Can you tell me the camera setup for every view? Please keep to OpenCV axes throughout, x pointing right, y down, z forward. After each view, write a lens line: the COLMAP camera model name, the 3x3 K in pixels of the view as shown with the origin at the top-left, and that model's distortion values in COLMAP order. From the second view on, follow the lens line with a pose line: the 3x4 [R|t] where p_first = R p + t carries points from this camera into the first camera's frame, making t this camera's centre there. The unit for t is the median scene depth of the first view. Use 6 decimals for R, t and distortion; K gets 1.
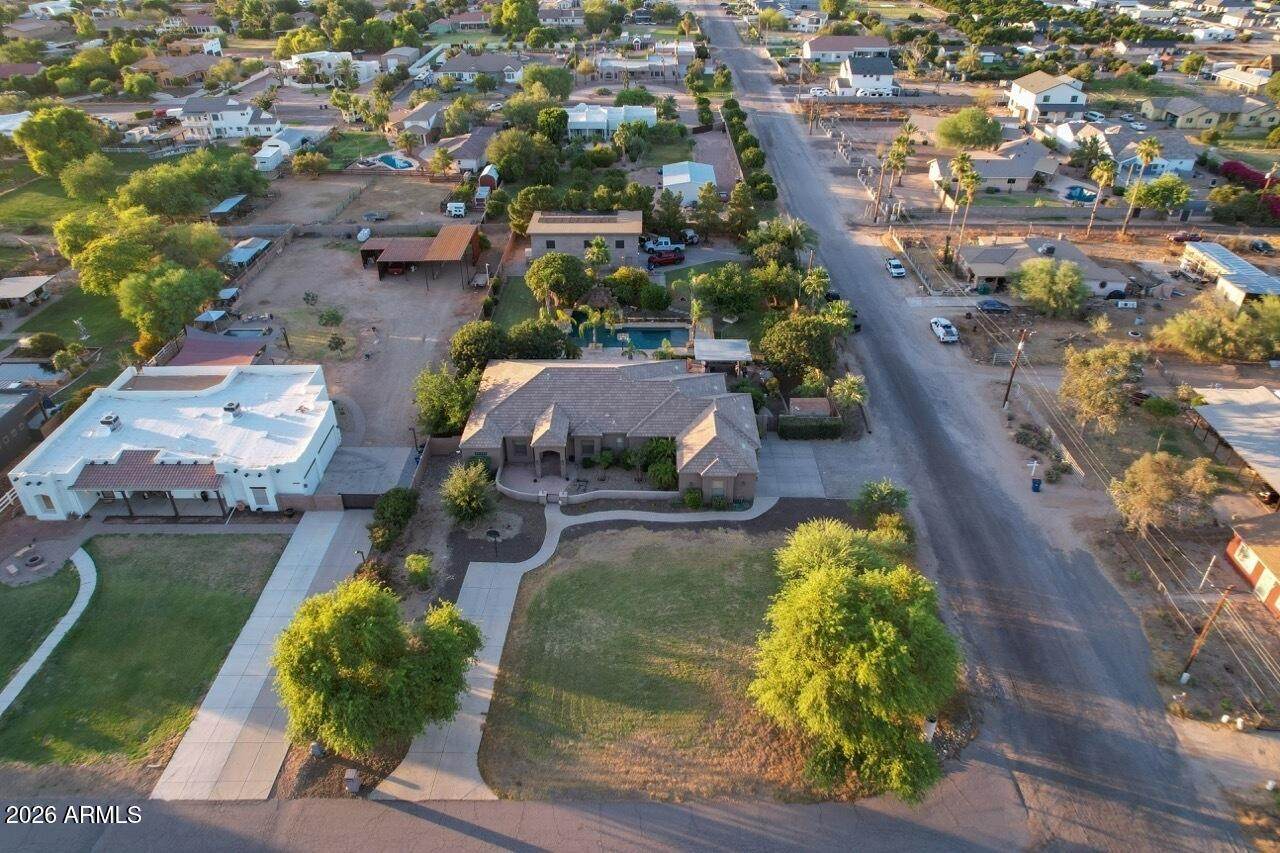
lens RADIAL K [[848.2, 0, 640.0], [0, 848.2, 426.5], [0, 0, 1]] dist [-0.060048, 0.046990]
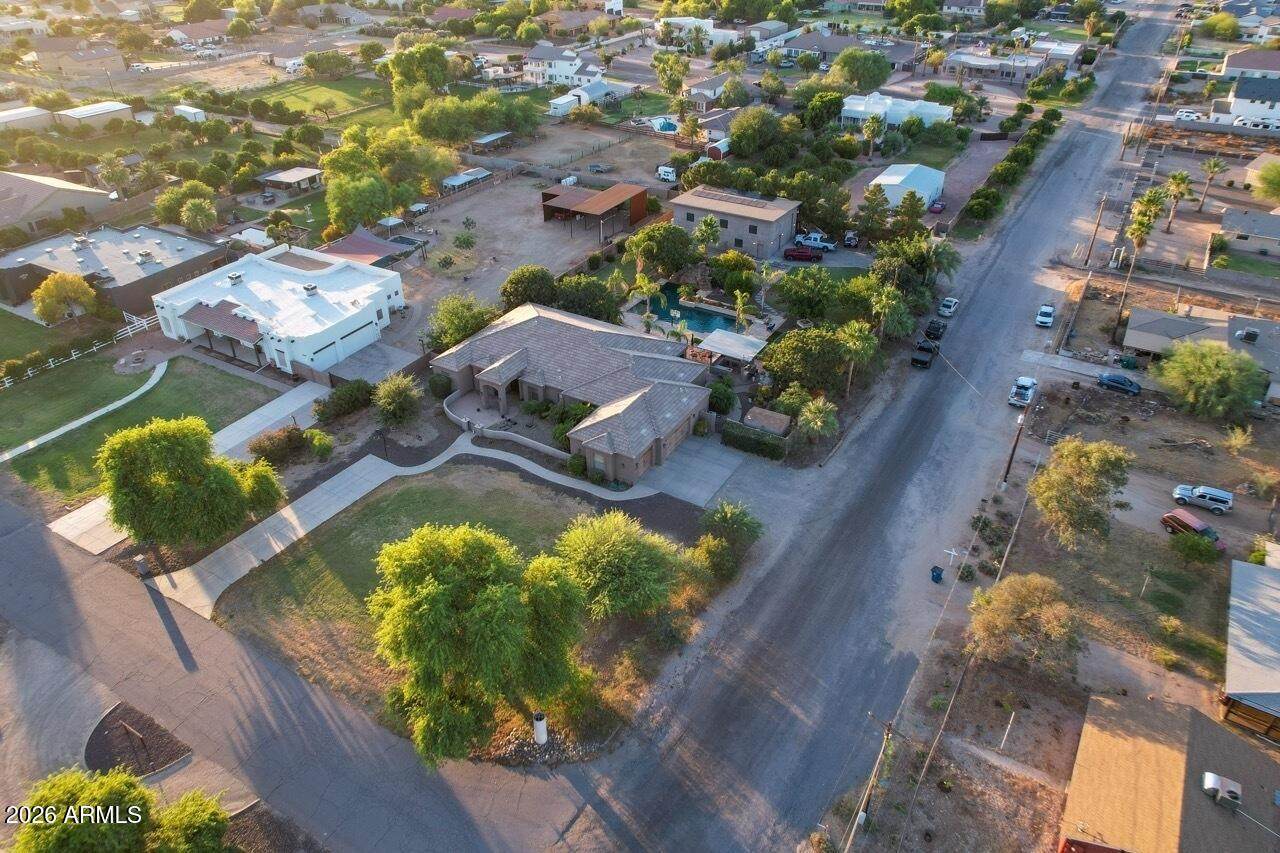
lens RADIAL K [[872.3, 0, 640.9], [0, 872.3, 404.7], [0, 0, 1]] dist [-0.063351, 0.053043]
pose [[0.863895, 0.266295, -0.427519, 0.482608], [-0.271260, 0.961177, 0.050563, -0.050234], [0.424386, 0.072288, 0.902591, 0.072733]]
